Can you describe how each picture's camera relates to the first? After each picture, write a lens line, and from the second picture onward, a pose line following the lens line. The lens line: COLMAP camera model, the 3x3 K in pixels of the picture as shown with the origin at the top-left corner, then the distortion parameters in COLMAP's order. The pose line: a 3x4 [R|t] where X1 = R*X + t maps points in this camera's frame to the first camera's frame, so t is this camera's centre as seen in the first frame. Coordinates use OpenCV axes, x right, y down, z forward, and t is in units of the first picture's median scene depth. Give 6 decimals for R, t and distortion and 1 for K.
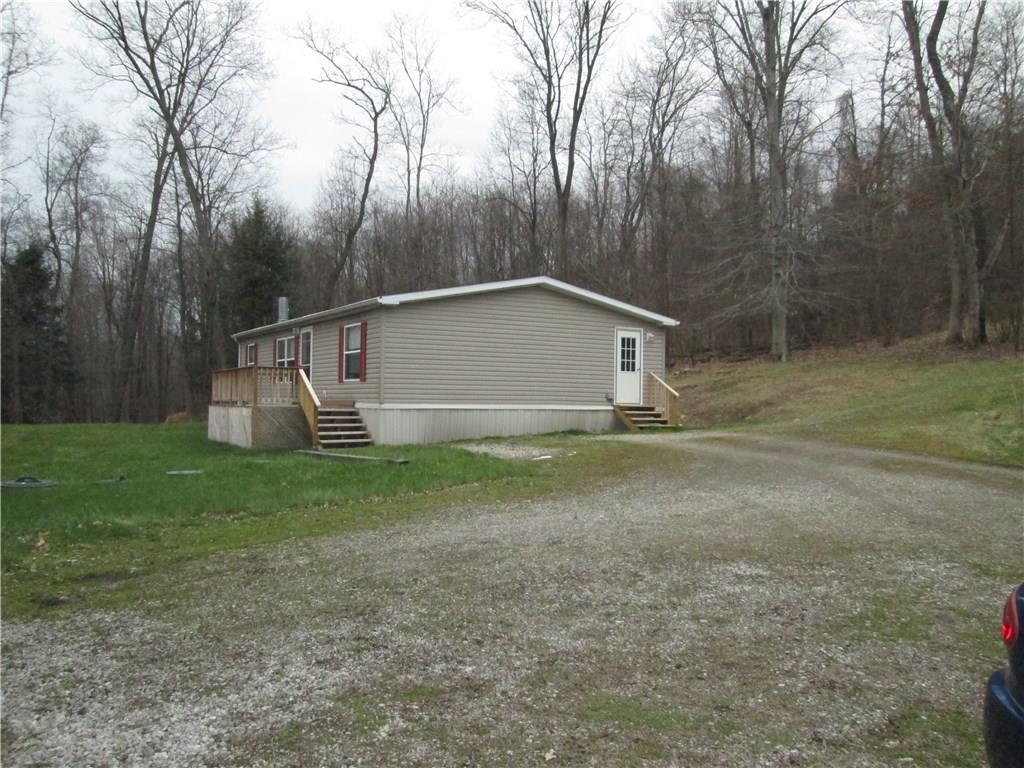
lens RADIAL K [[842.5, 0, 506.9], [0, 842.5, 389.8], [0, 0, 1]] dist [-0.056253, 0.006358]
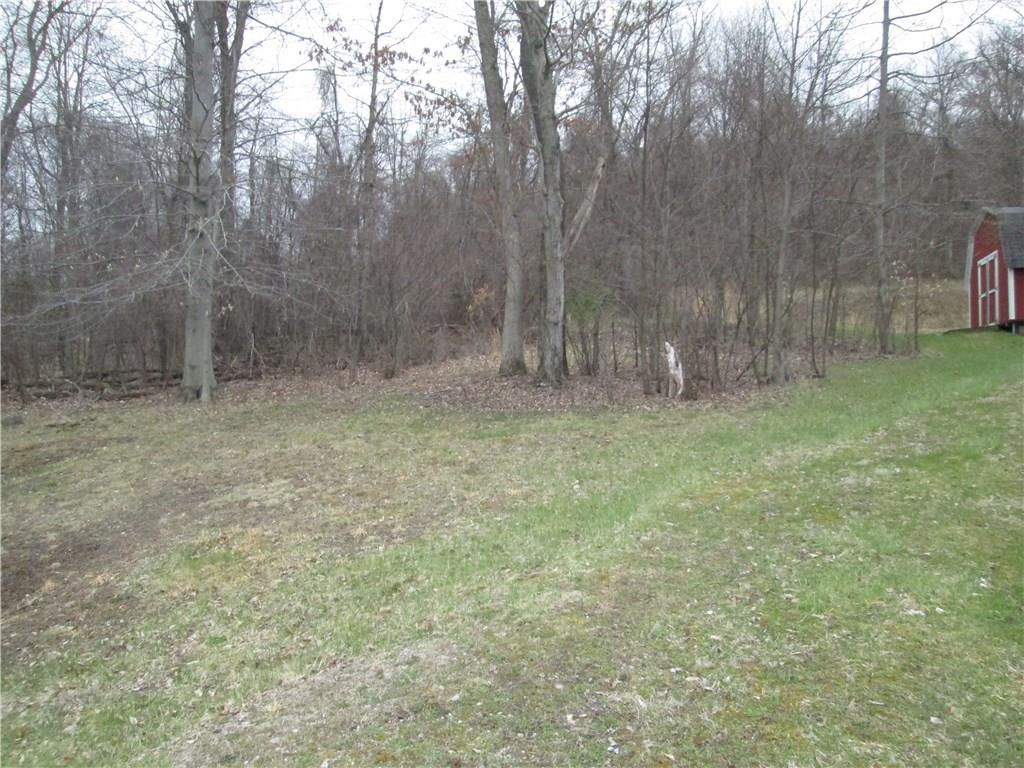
lens RADIAL K [[842.5, 0, 506.9], [0, 842.5, 389.8], [0, 0, 1]] dist [-0.056253, 0.006358]
pose [[0.822696, 0.021284, 0.568083, 0.192005], [-0.001811, 0.999392, -0.034820, -0.023679], [-0.568478, 0.027618, 0.822235, 0.474222]]
